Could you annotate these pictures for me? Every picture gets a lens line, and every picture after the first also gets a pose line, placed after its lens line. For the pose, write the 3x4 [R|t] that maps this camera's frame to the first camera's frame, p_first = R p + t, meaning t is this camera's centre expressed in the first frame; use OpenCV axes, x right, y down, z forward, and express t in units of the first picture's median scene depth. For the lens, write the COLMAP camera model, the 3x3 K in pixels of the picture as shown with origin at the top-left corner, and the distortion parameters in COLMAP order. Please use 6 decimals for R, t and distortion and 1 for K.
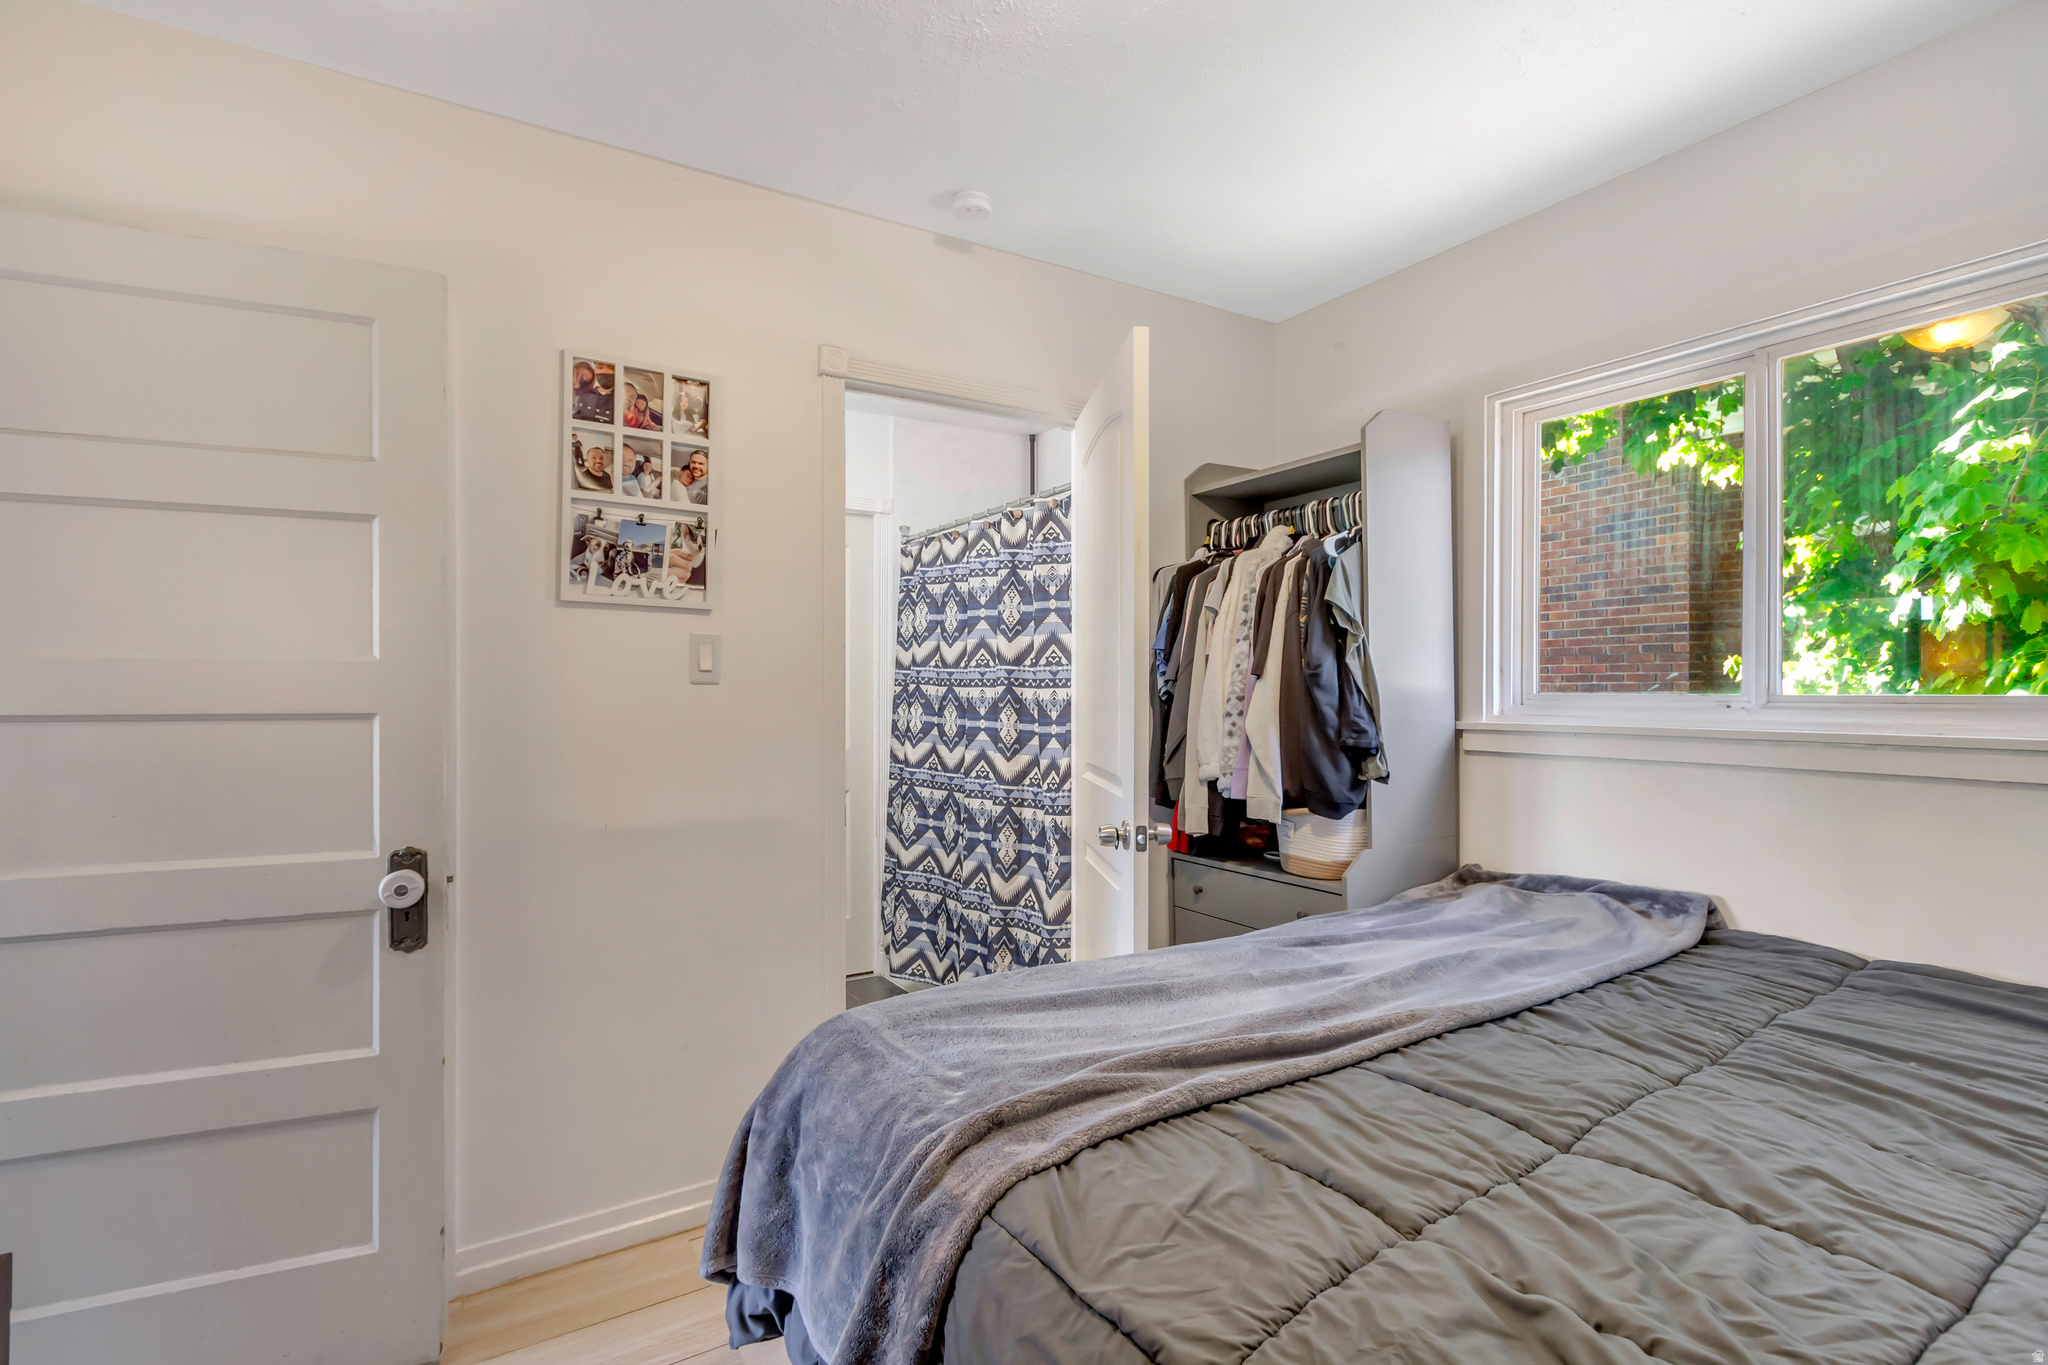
lens RADIAL K [[937.2, 0, 1020.9], [0, 937.2, 686.9], [0, 0, 1]] dist [0.000223, 0.000749]
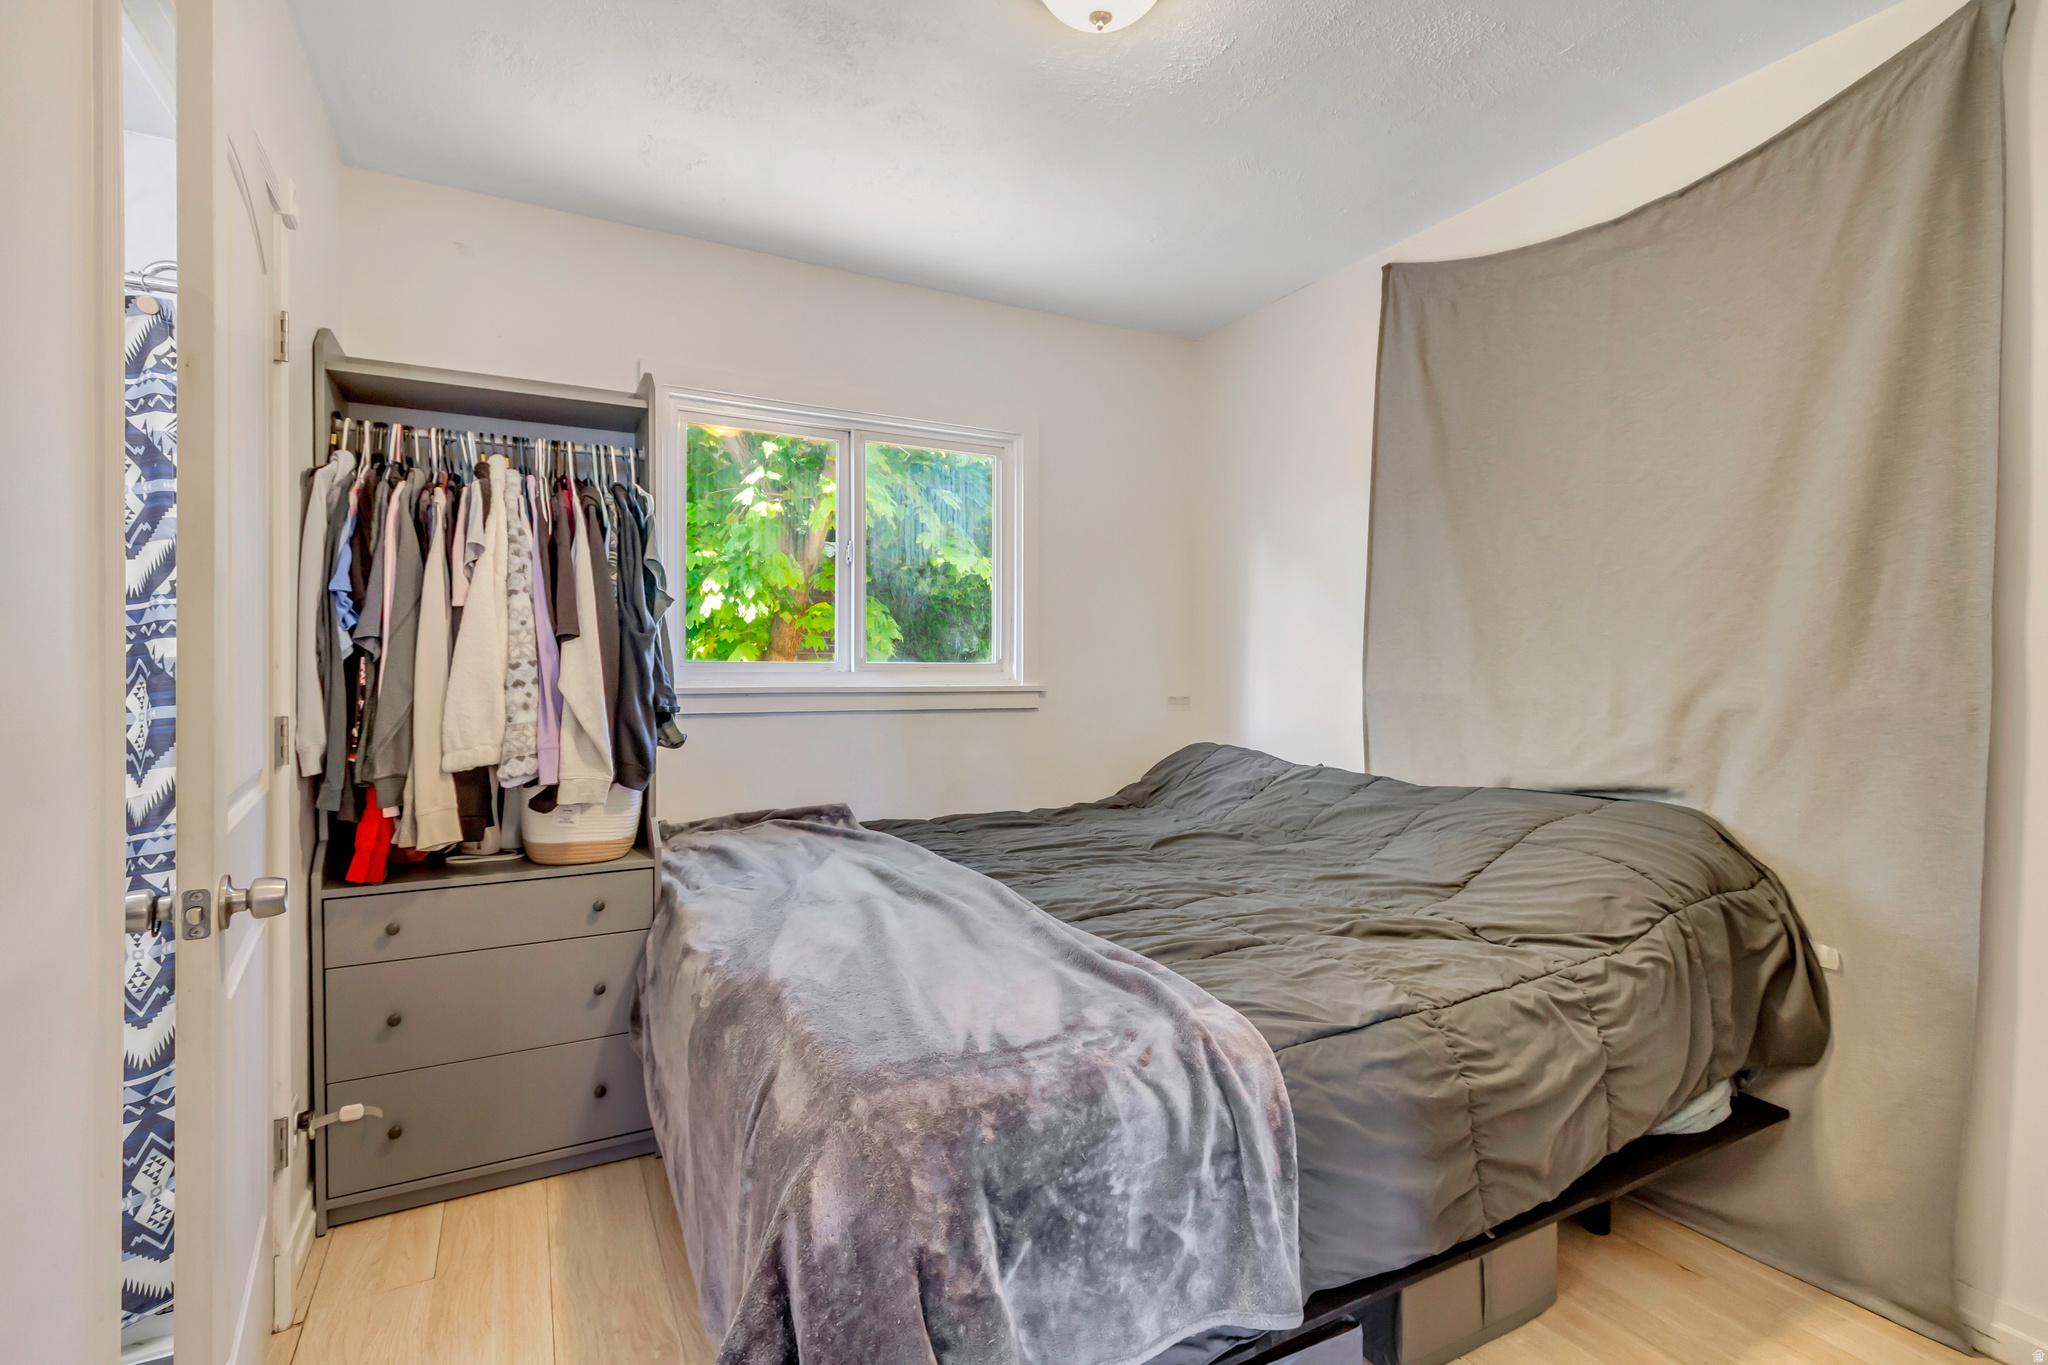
lens RADIAL K [[937.2, 0, 1025.8], [0, 937.2, 677.1], [0, 0, 1]] dist [0.000223, 0.000749]
pose [[0.074828, -0.006064, 0.997178, -0.508856], [-0.003088, 0.999975, 0.006313, 0.016556], [-0.997192, -0.003551, 0.074808, 0.473591]]
